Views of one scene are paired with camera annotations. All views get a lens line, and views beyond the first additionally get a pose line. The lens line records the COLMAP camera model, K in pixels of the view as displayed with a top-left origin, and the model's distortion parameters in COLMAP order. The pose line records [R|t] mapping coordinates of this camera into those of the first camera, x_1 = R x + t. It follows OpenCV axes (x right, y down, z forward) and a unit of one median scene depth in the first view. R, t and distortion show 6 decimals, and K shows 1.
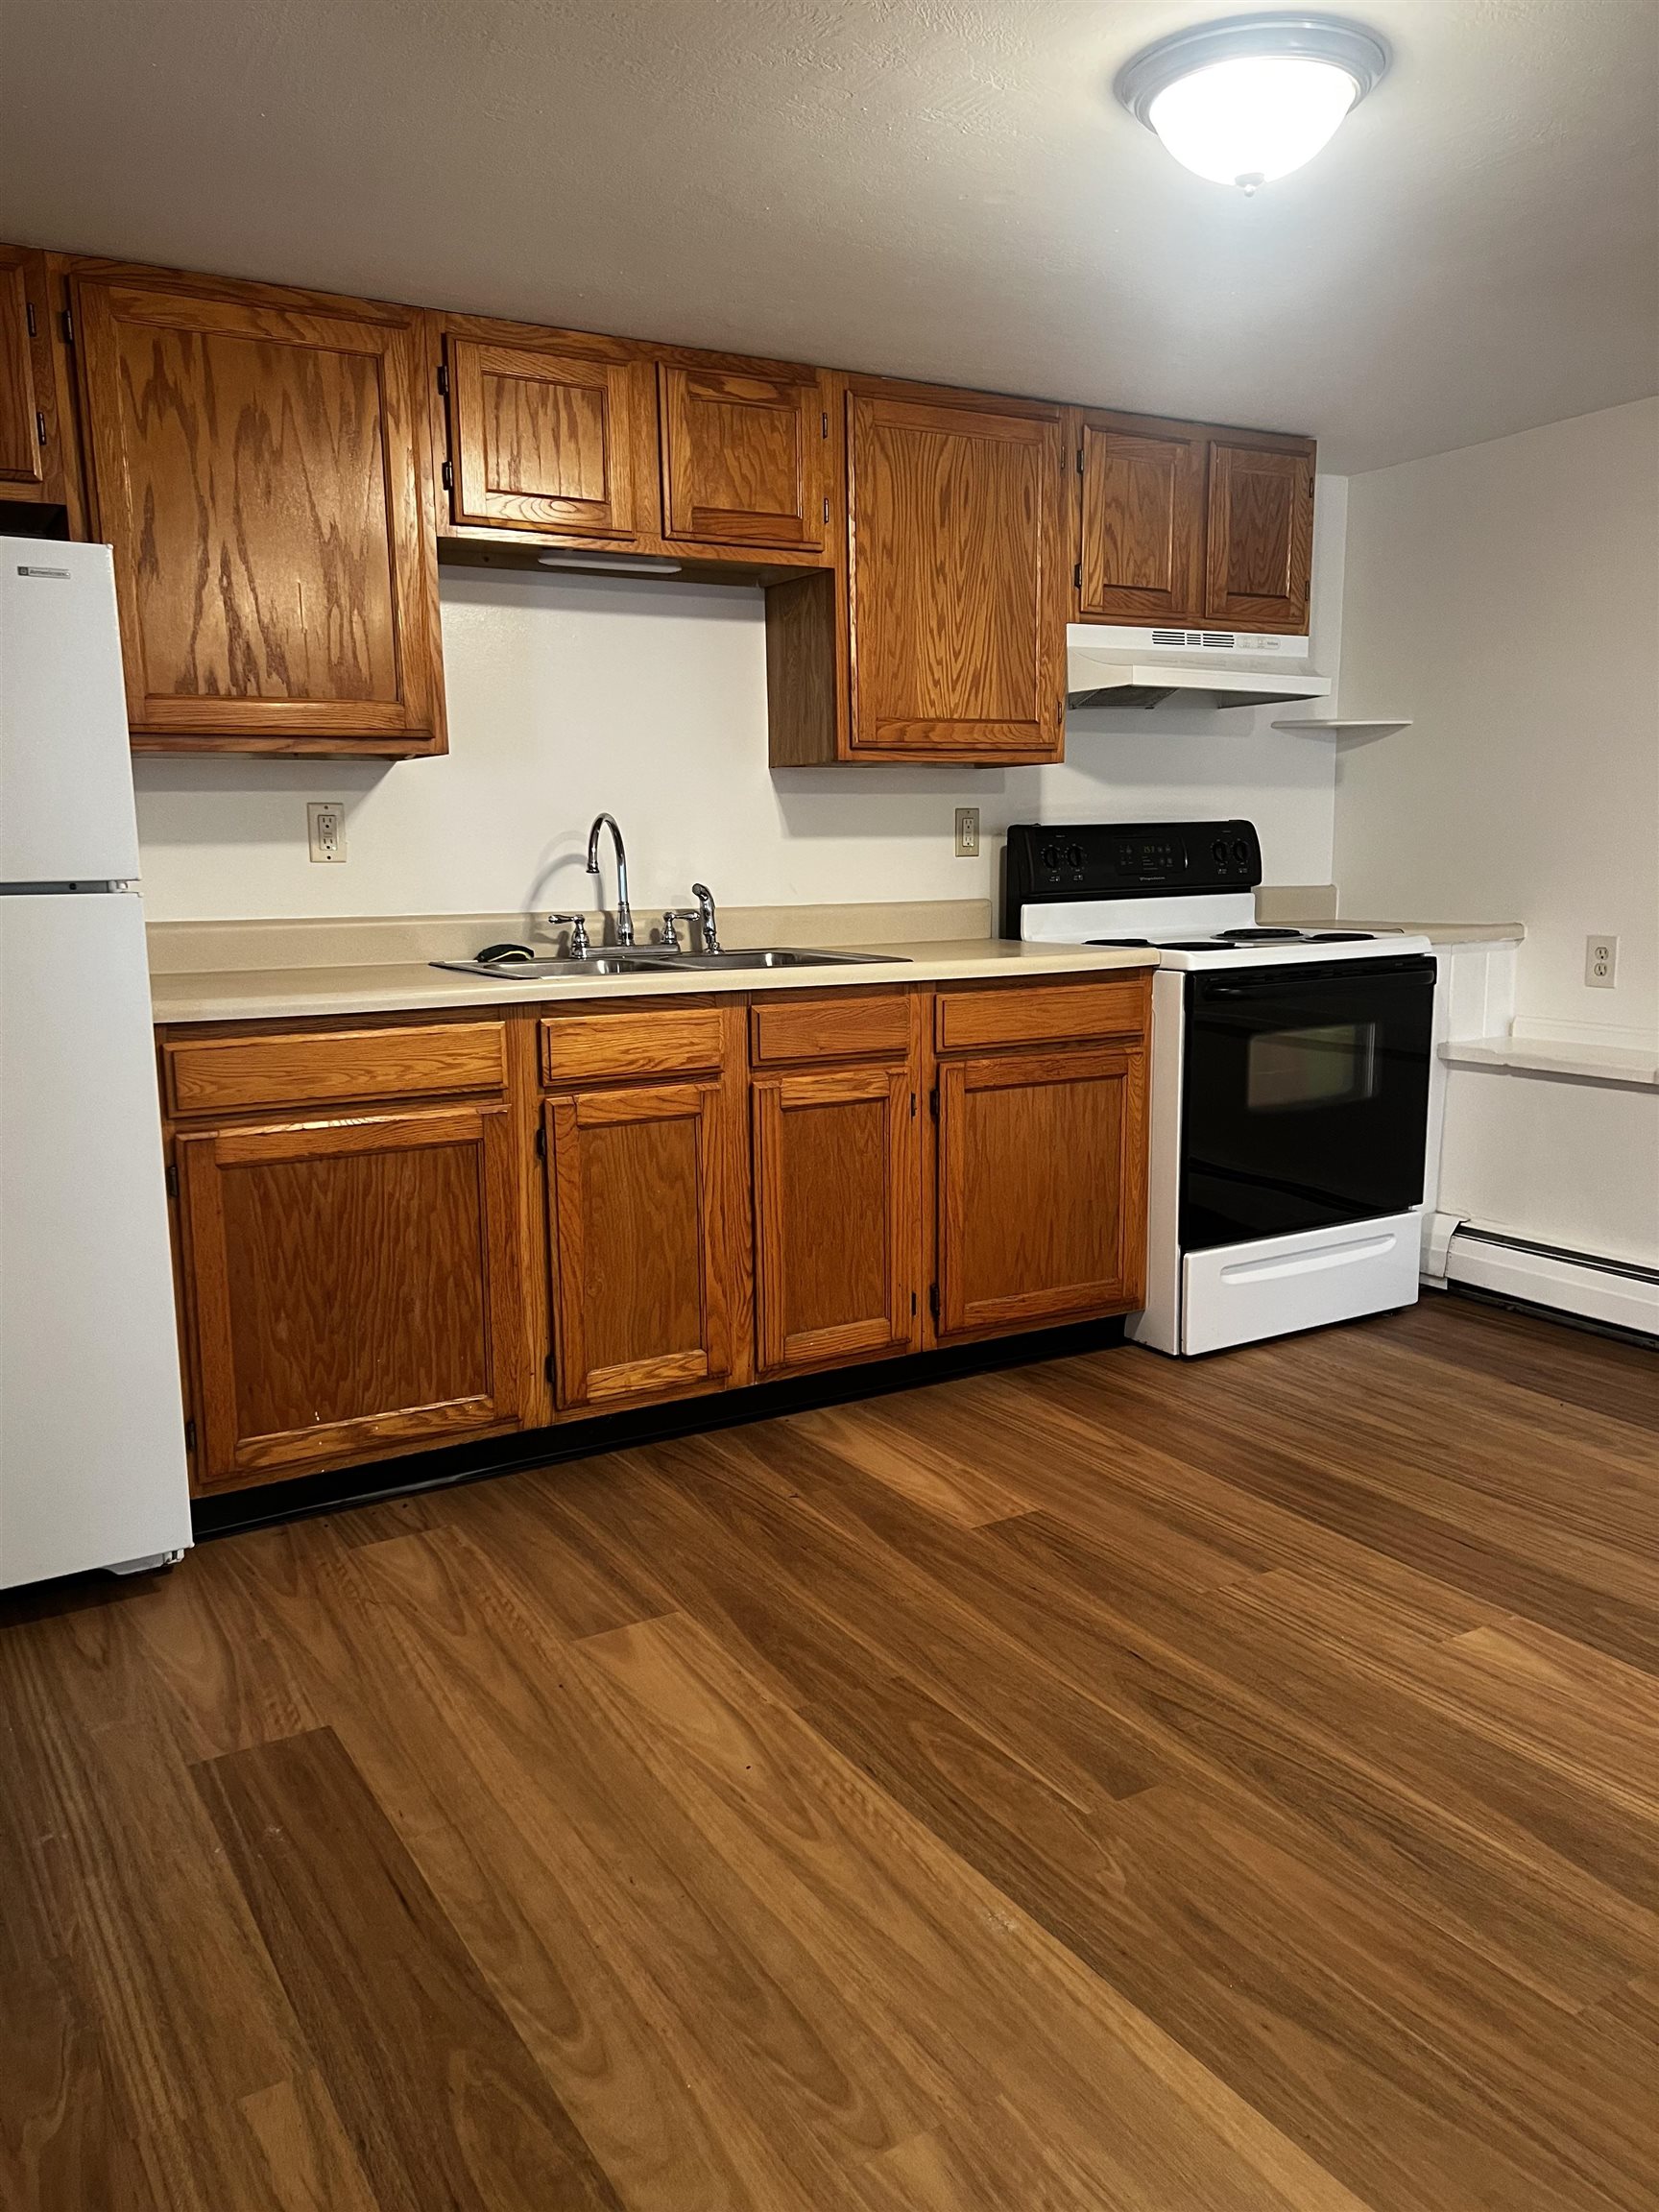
lens RADIAL K [[1661.2, 0, 829.5], [0, 1661.2, 1106.0], [0, 0, 1]] dist [0.101661, -0.152092]
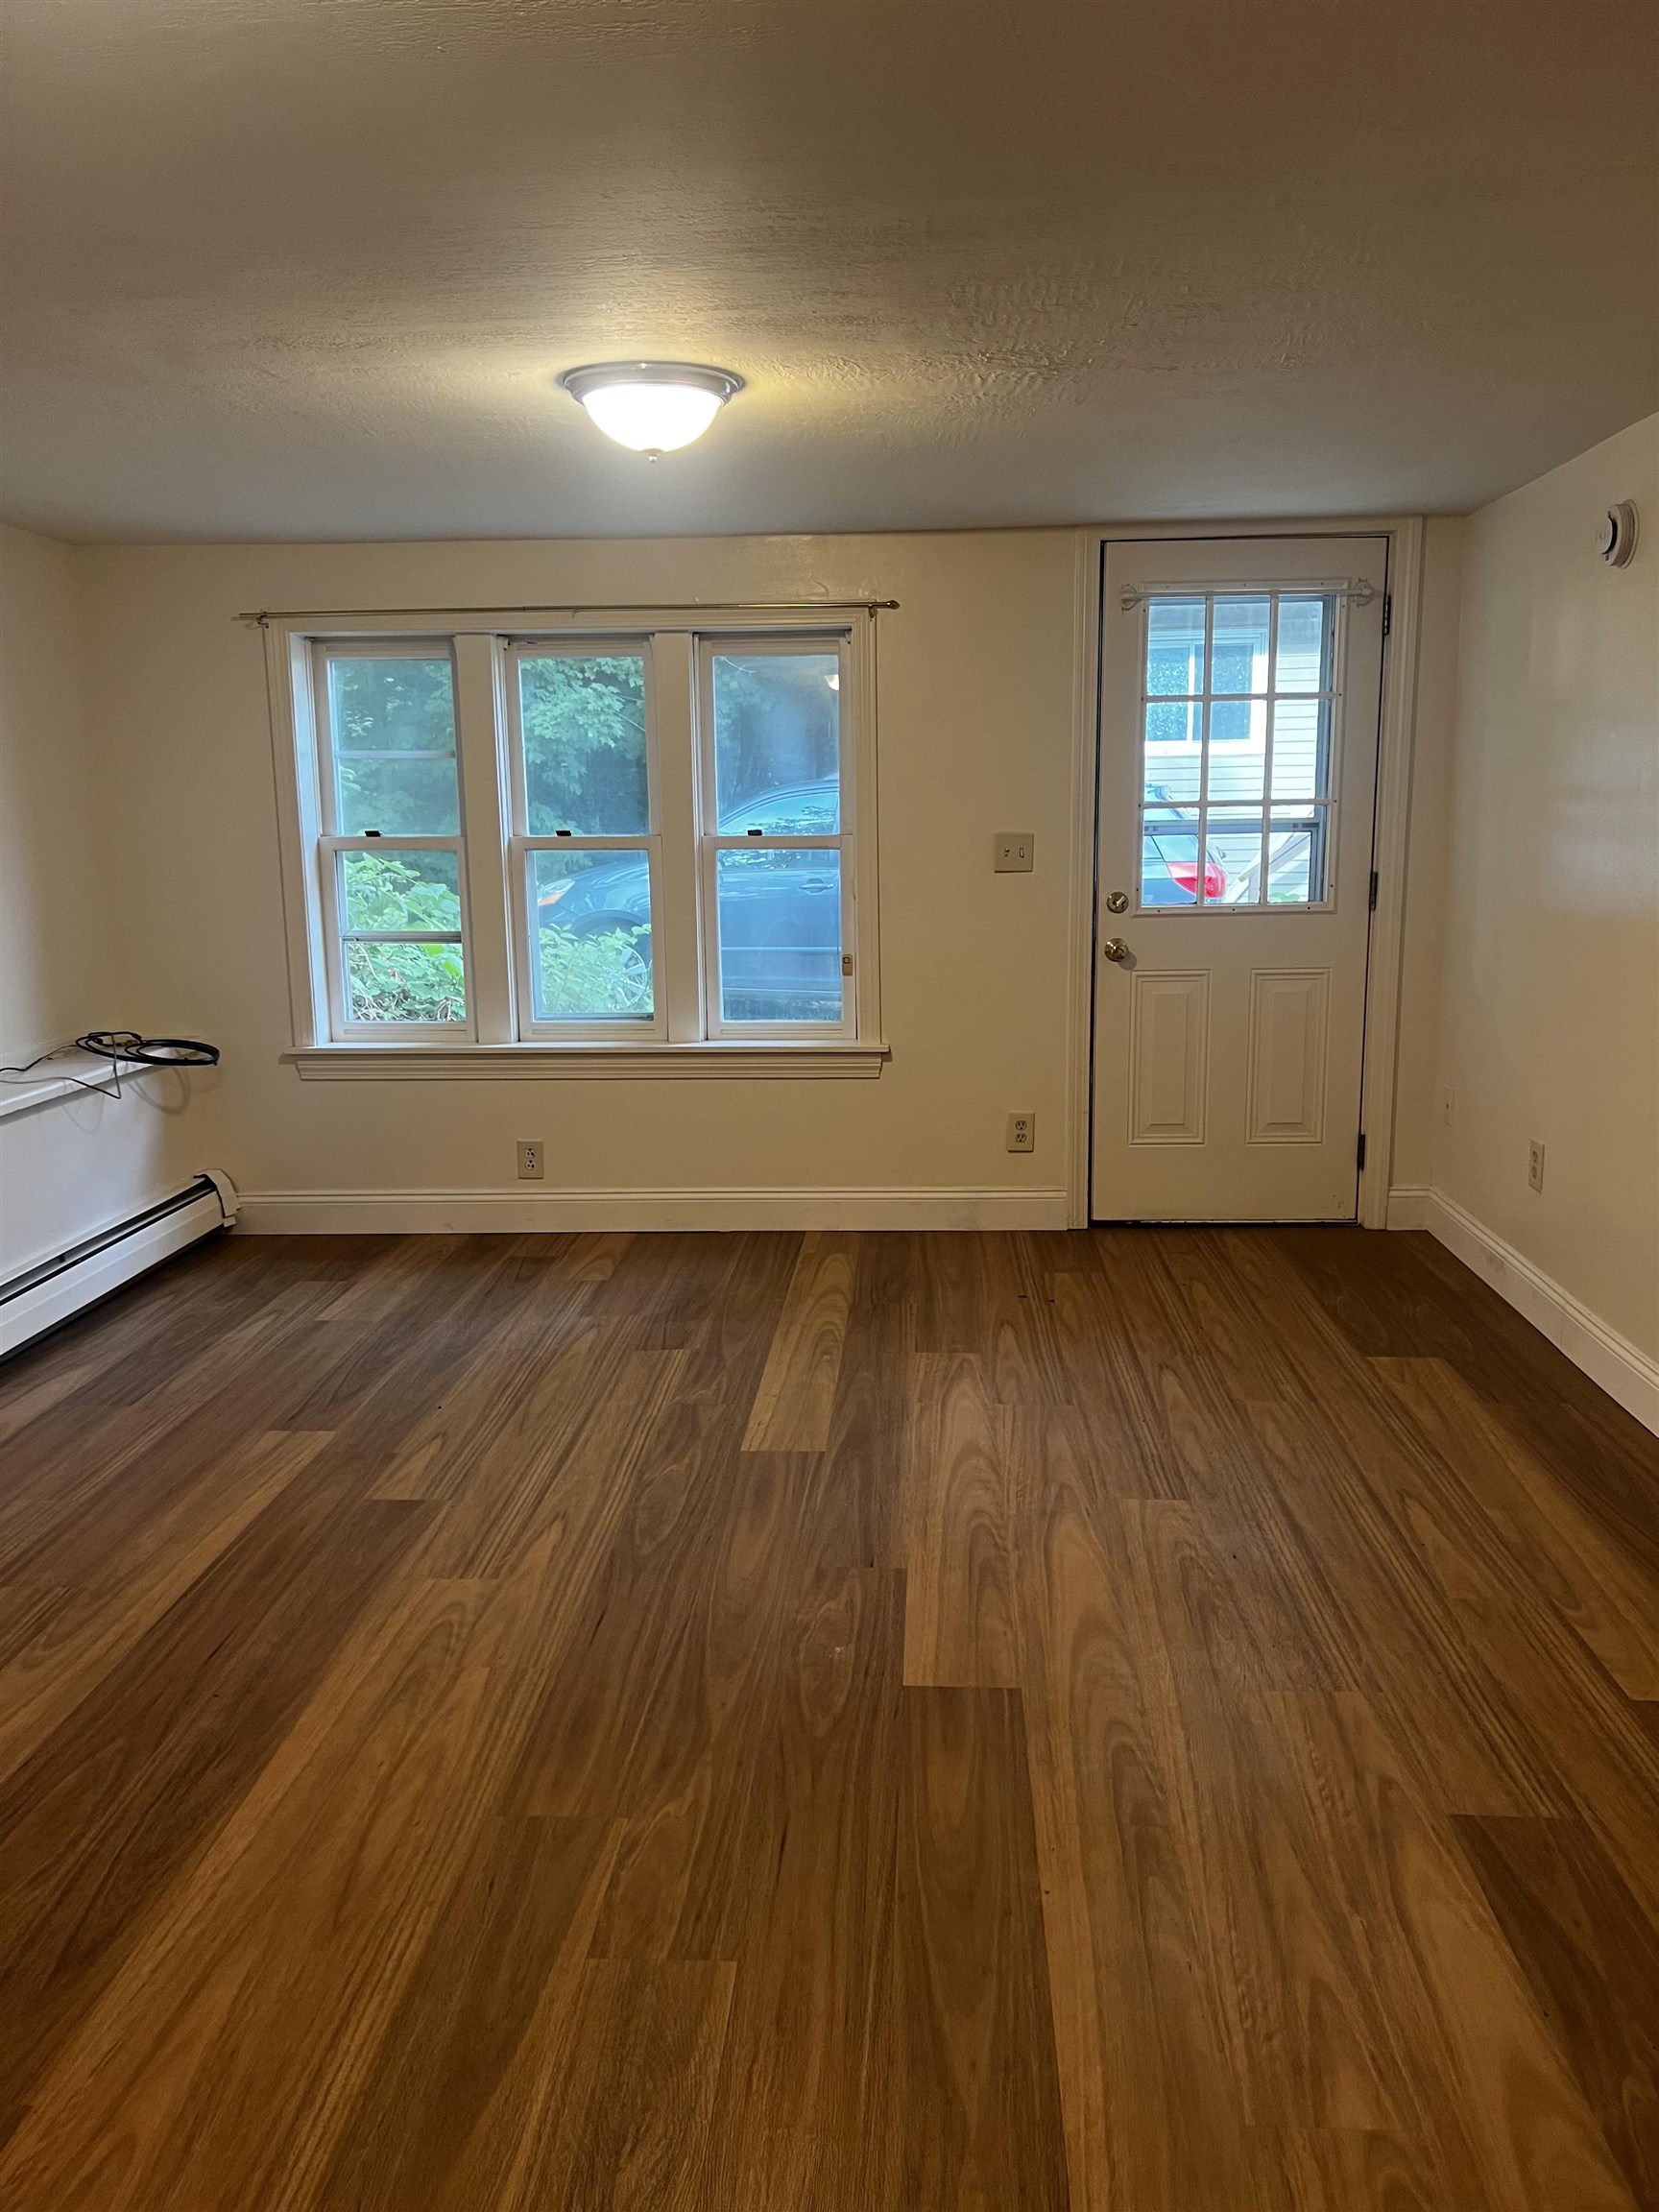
lens RADIAL K [[1648.8, 0, 829.5], [0, 1648.8, 1106.0], [0, 0, 1]] dist [0.002338, -0.002779]
pose [[-0.812960, -0.084150, 0.576207, -0.122979], [0.114694, 0.946982, 0.300118, -0.200490], [-0.570913, 0.310072, -0.760207, 0.915486]]
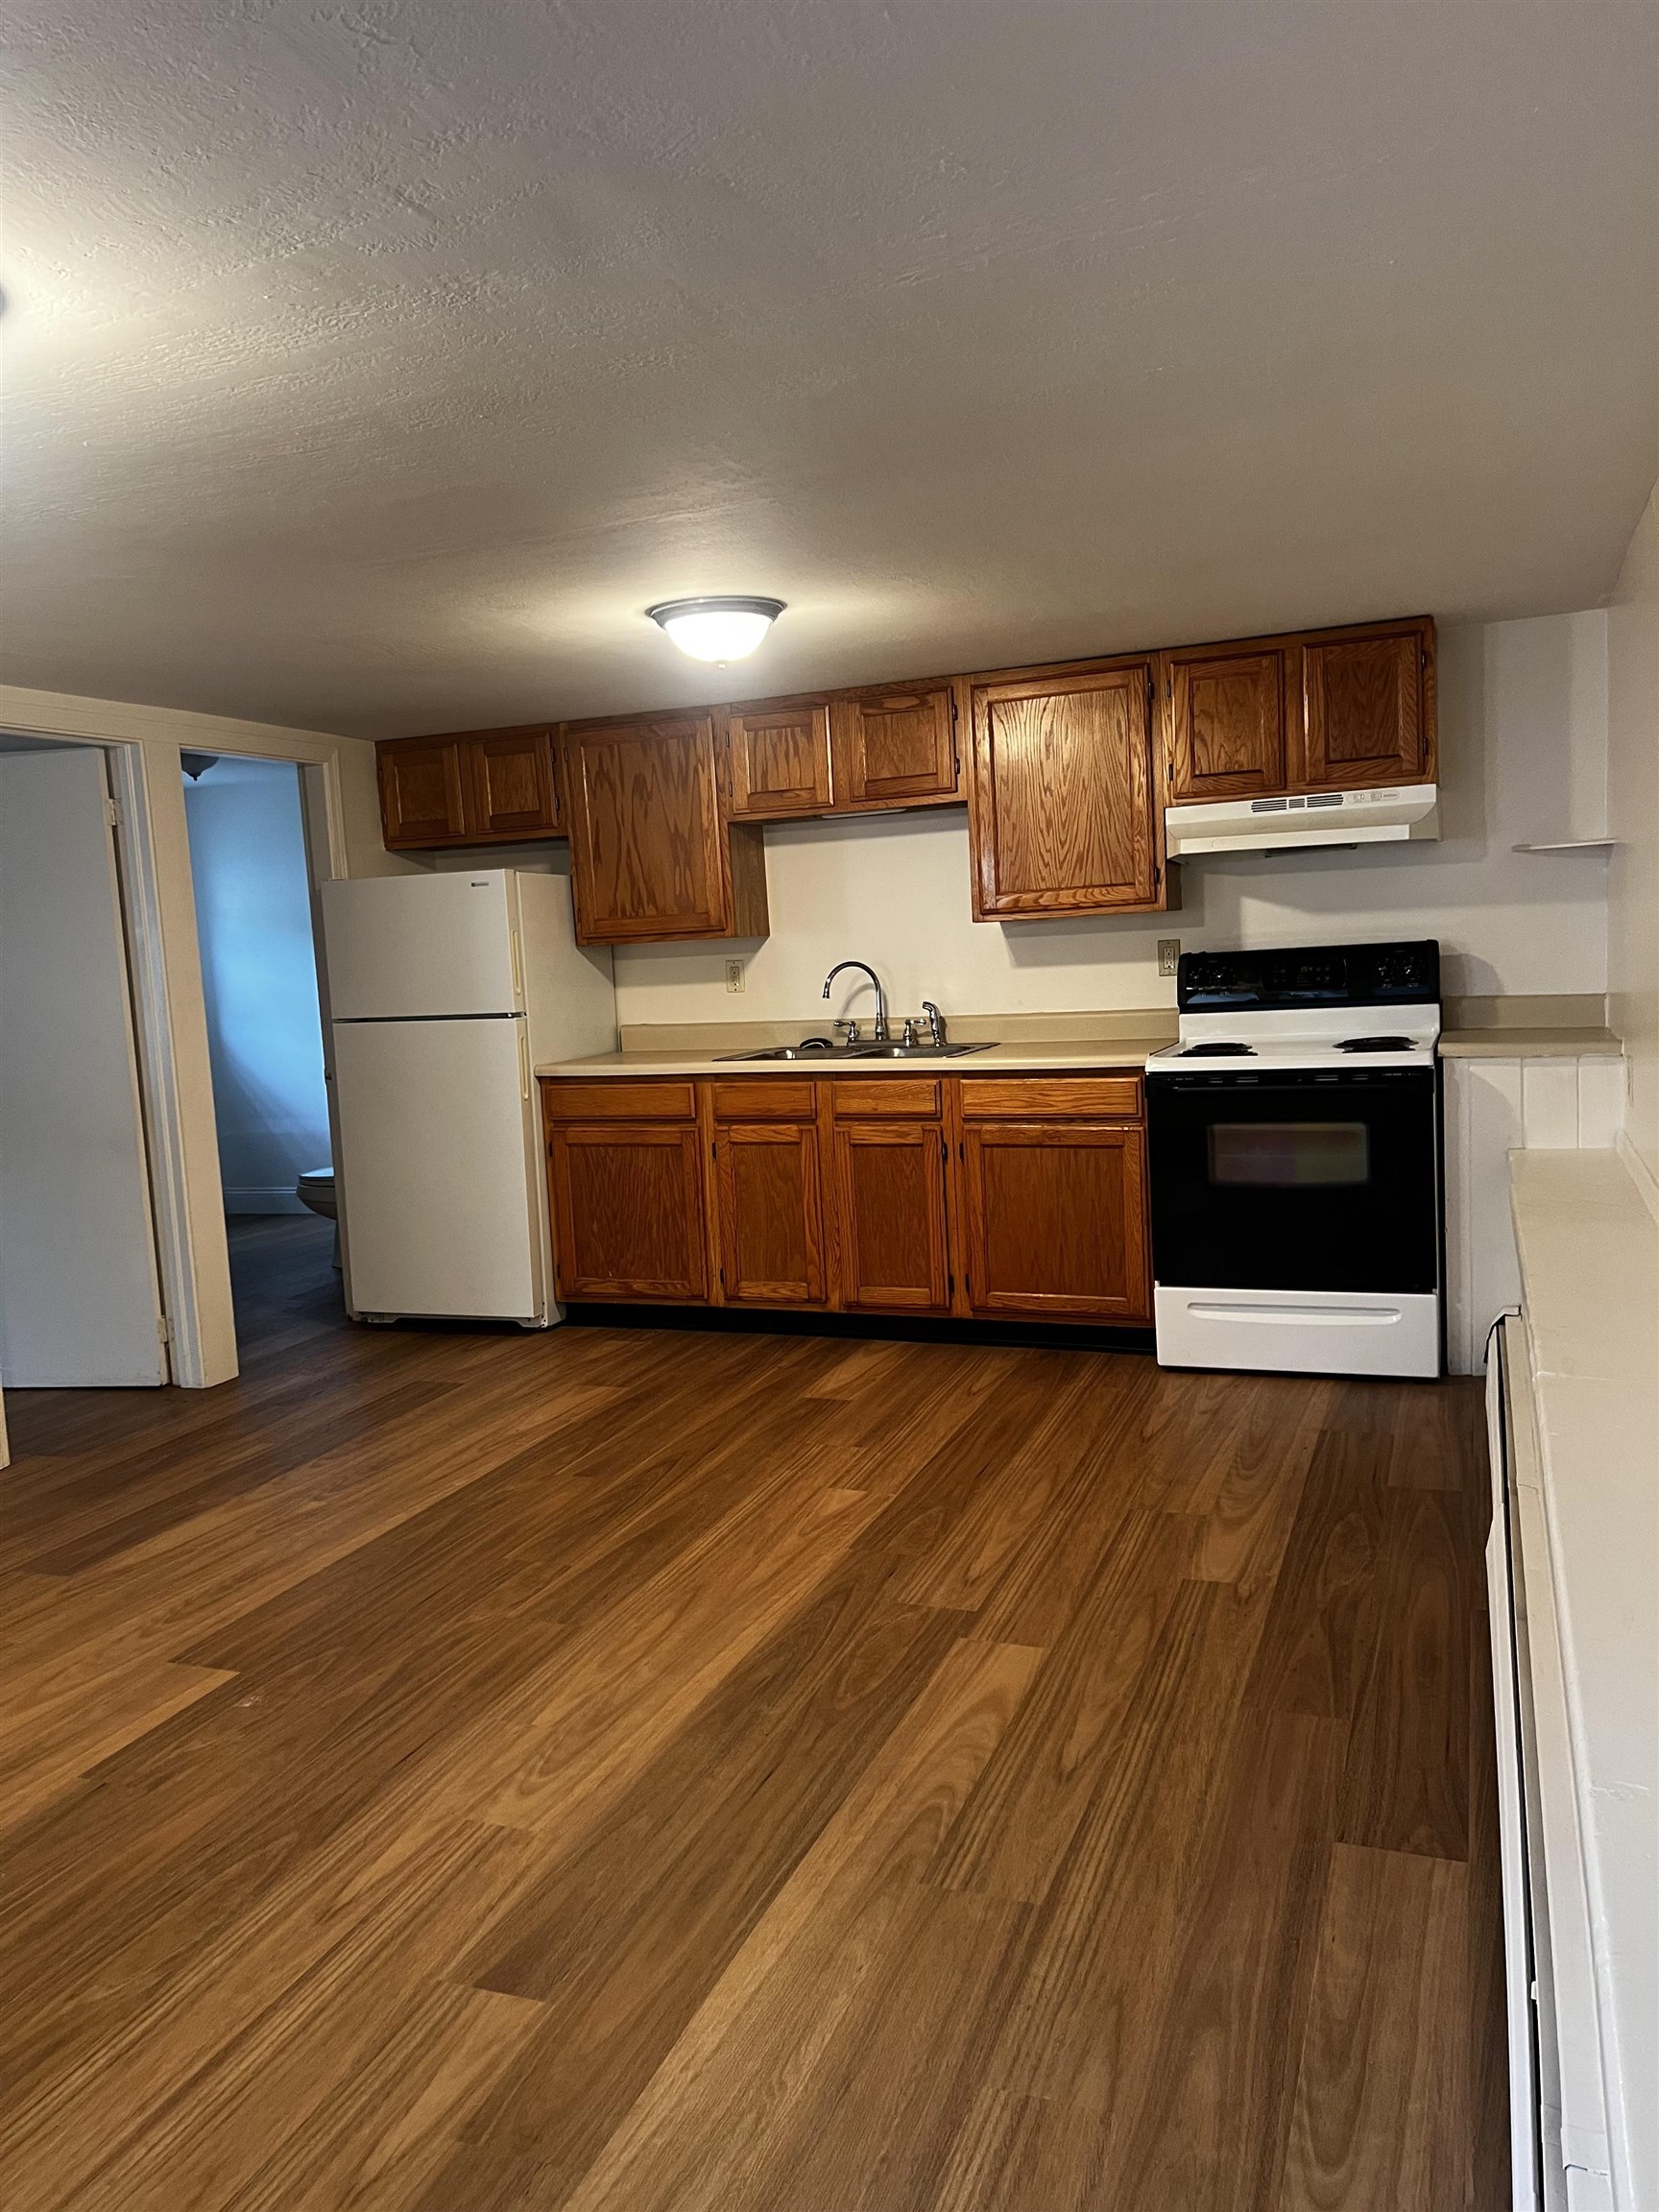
lens RADIAL K [[1661.2, 0, 829.5], [0, 1661.2, 1106.0], [0, 0, 1]] dist [0.101661, -0.152092]
pose [[0.598976, 0.063693, -0.798230, 1.332791], [-0.079654, 0.996627, 0.019753, -0.070881], [0.796796, 0.051751, 0.602029, -0.003491]]
